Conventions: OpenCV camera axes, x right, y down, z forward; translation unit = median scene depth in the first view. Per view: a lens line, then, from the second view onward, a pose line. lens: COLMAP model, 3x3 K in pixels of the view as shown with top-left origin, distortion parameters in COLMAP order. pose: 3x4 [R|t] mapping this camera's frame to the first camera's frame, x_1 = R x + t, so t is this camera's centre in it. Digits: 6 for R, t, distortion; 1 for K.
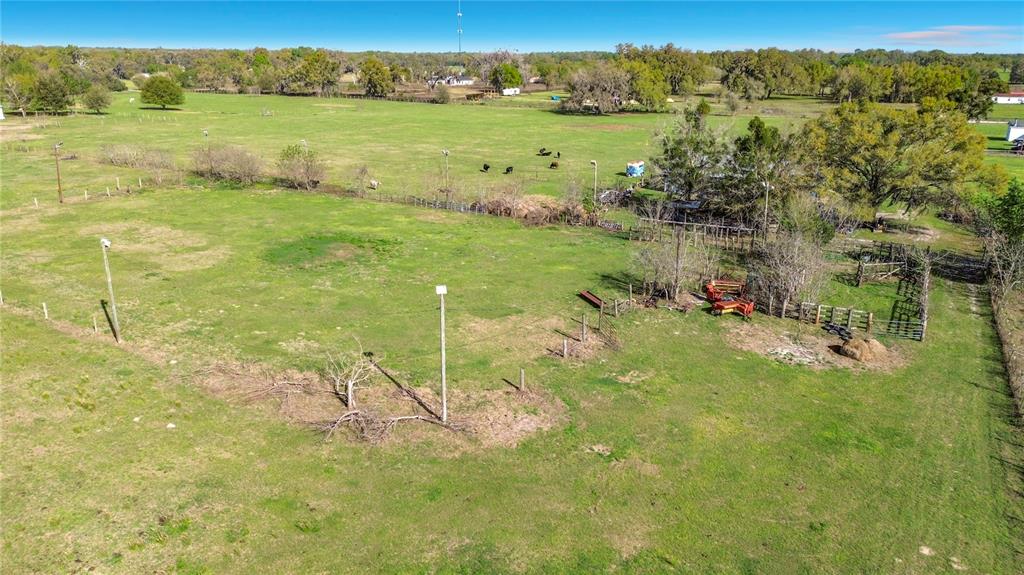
lens RADIAL K [[684.7, 0, 526.1], [0, 684.7, 283.9], [0, 0, 1]] dist [0.060119, -0.042857]
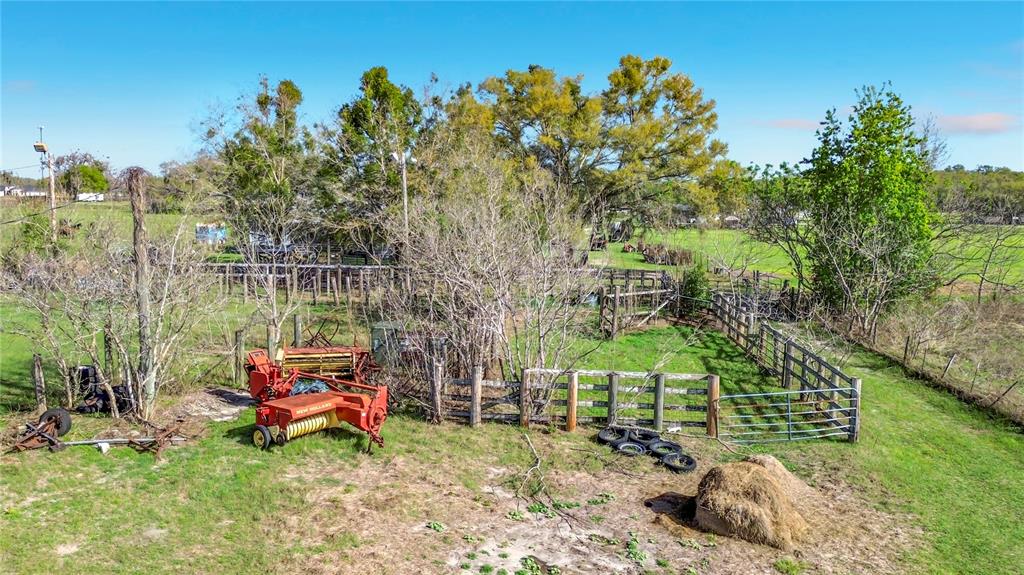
lens RADIAL K [[780.9, 0, 500.4], [0, 780.9, 274.6], [0, 0, 1]] dist [0.069447, 0.000281]
pose [[0.902602, -0.039868, 0.428625, 0.227299], [0.117399, 0.980756, -0.155995, 0.038508], [-0.414157, 0.191122, 0.889914, 0.654990]]
